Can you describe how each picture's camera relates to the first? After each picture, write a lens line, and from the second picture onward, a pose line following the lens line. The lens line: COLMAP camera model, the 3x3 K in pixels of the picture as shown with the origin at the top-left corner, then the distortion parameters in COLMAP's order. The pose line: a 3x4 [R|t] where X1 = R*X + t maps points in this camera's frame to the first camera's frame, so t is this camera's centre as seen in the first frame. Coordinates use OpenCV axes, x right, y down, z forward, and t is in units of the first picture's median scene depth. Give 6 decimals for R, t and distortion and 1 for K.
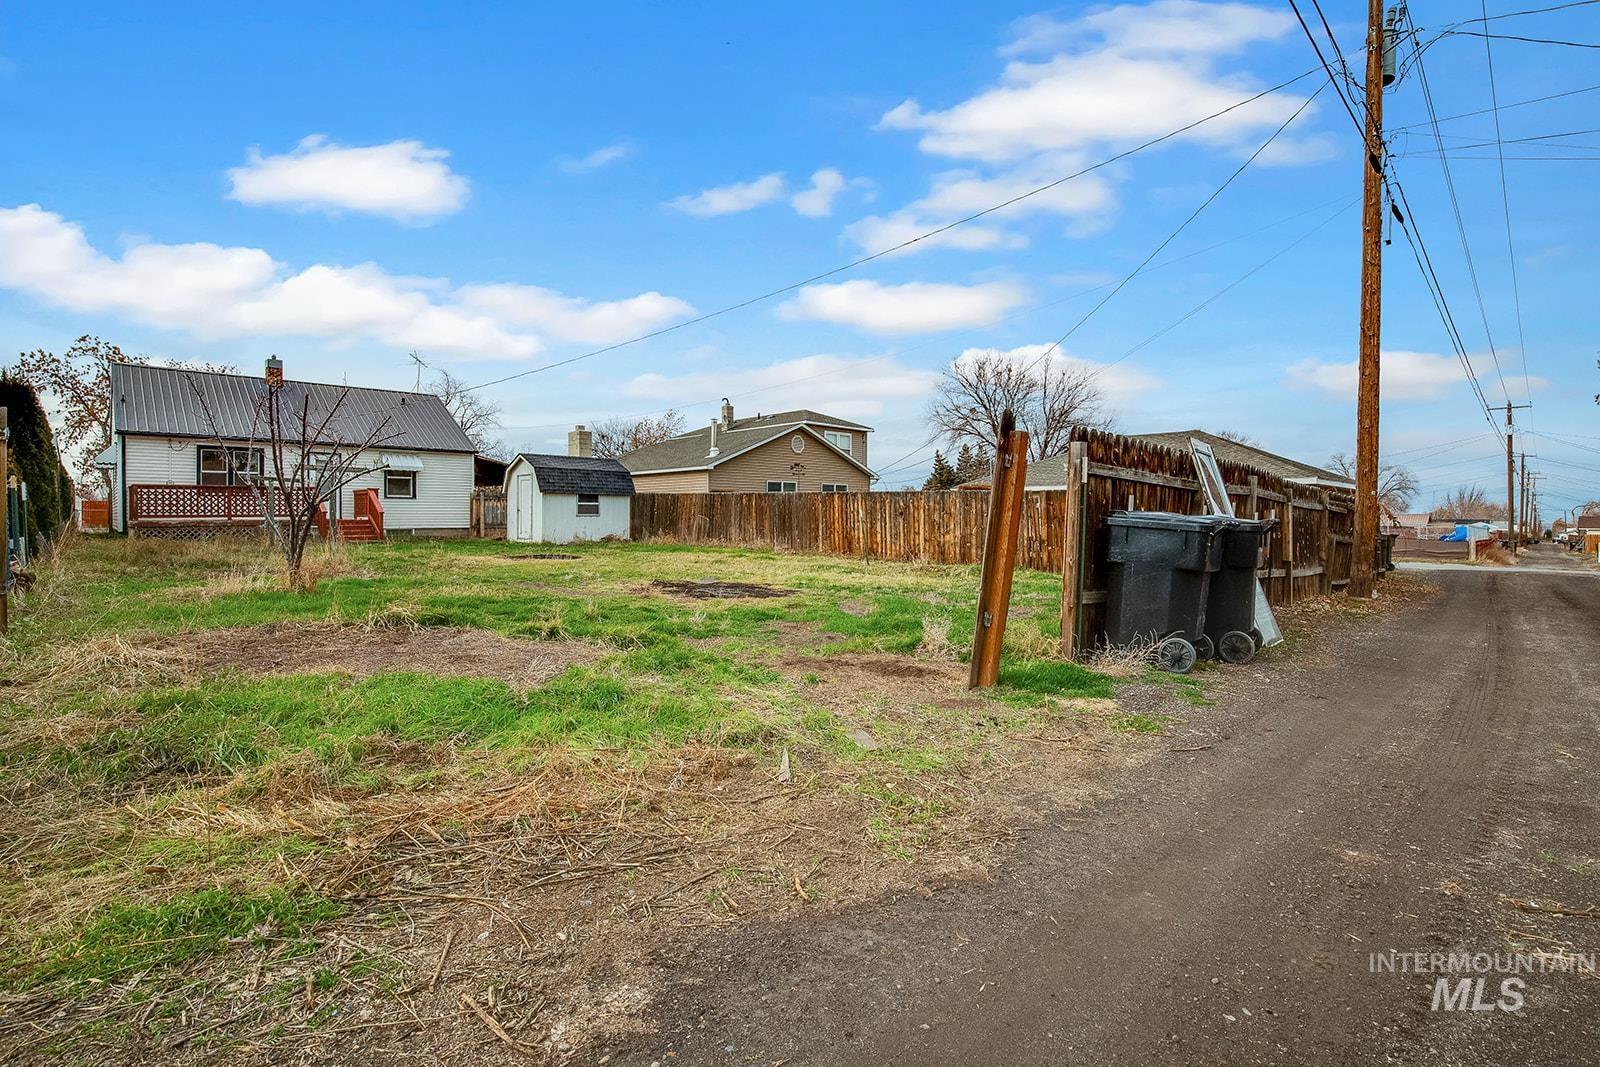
lens RADIAL K [[739.5, 0, 770.0], [0, 739.5, 515.4], [0, 0, 1]] dist [-0.020594, 0.000193]
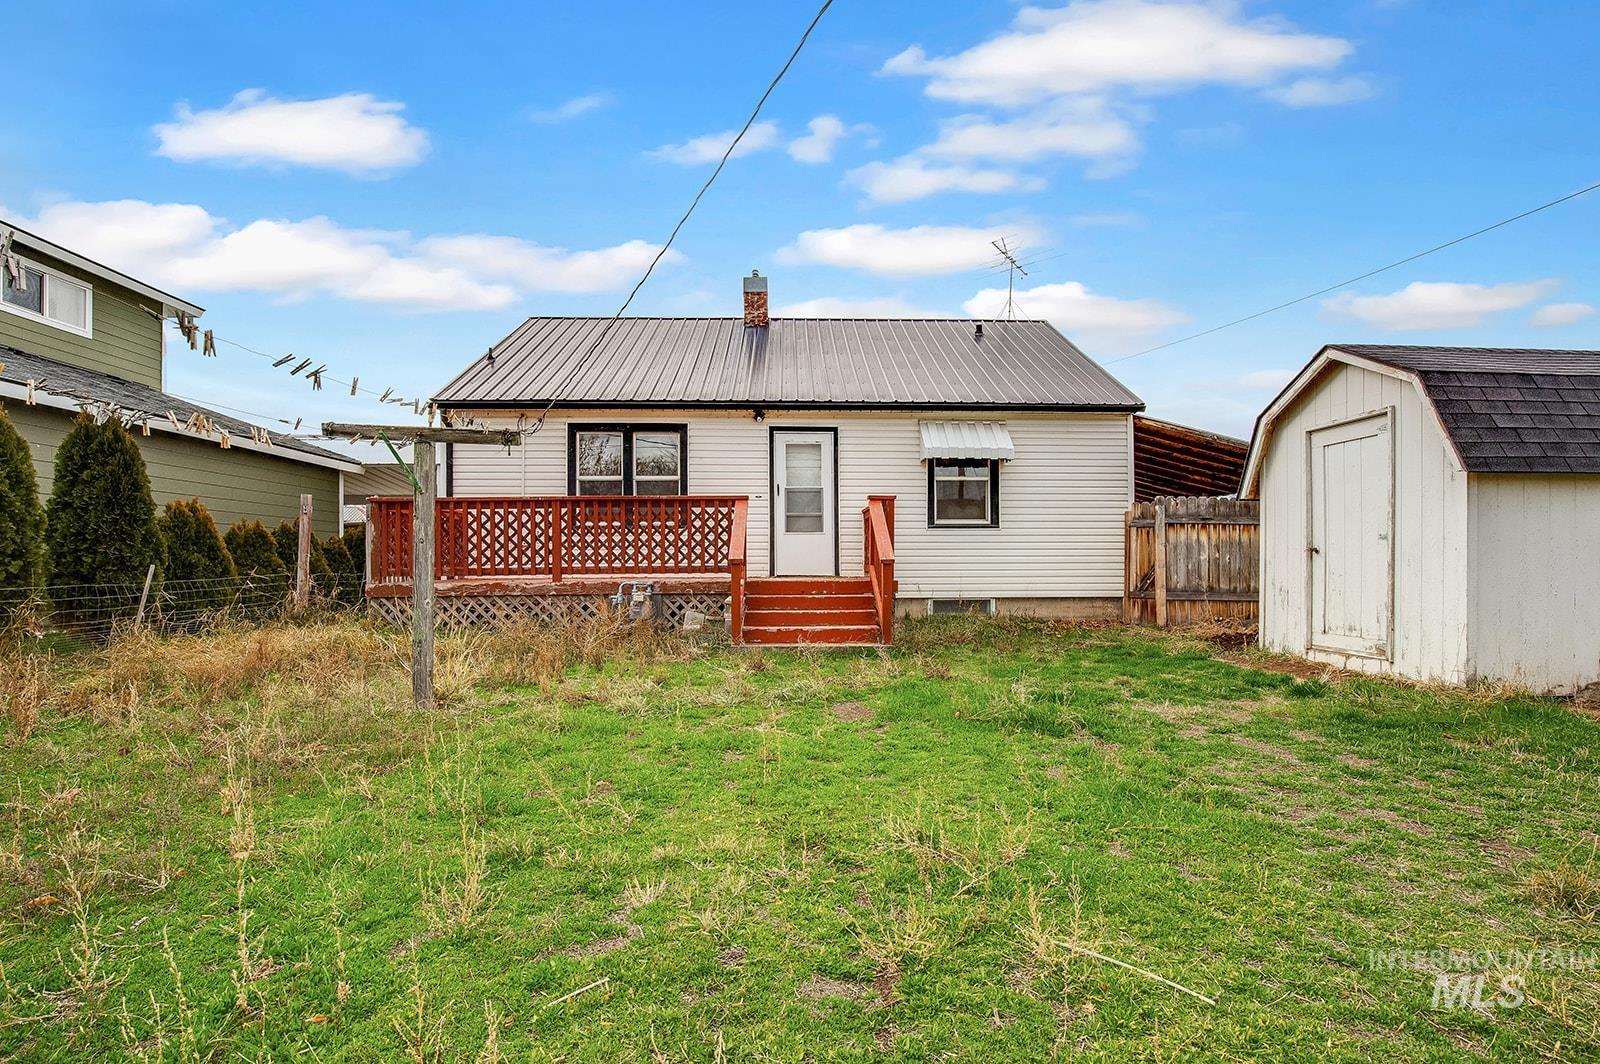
lens RADIAL K [[773.7, 0, 809.0], [0, 773.7, 561.8], [0, 0, 1]] dist [-0.030977, 0.000088]
pose [[0.746767, -0.002883, -0.665079, -0.287083], [0.003059, 0.999995, -0.000900, -0.003054], [0.665079, -0.001363, 0.746772, 0.639938]]
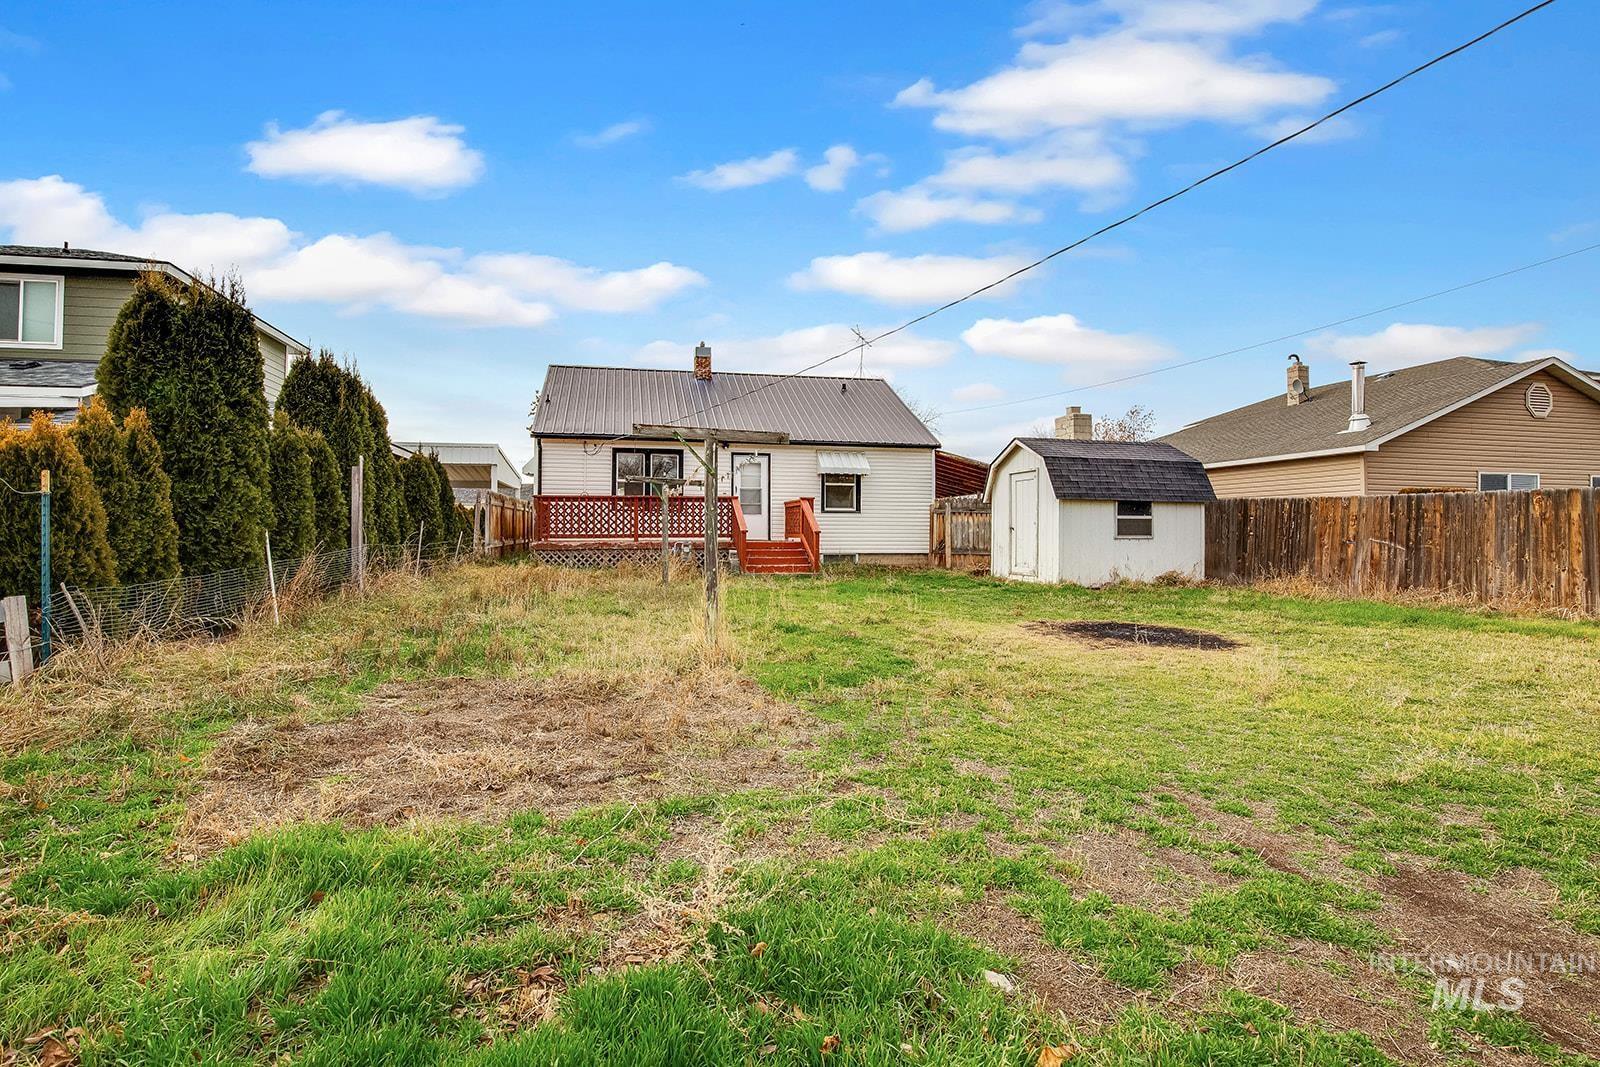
lens RADIAL K [[739.5, 0, 770.0], [0, 739.5, 515.4], [0, 0, 1]] dist [-0.020594, 0.000193]
pose [[0.849491, -0.008190, -0.527540, -0.181928], [-0.004477, 0.999732, -0.022729, -0.003166], [0.527584, 0.021670, 0.849226, 0.352508]]
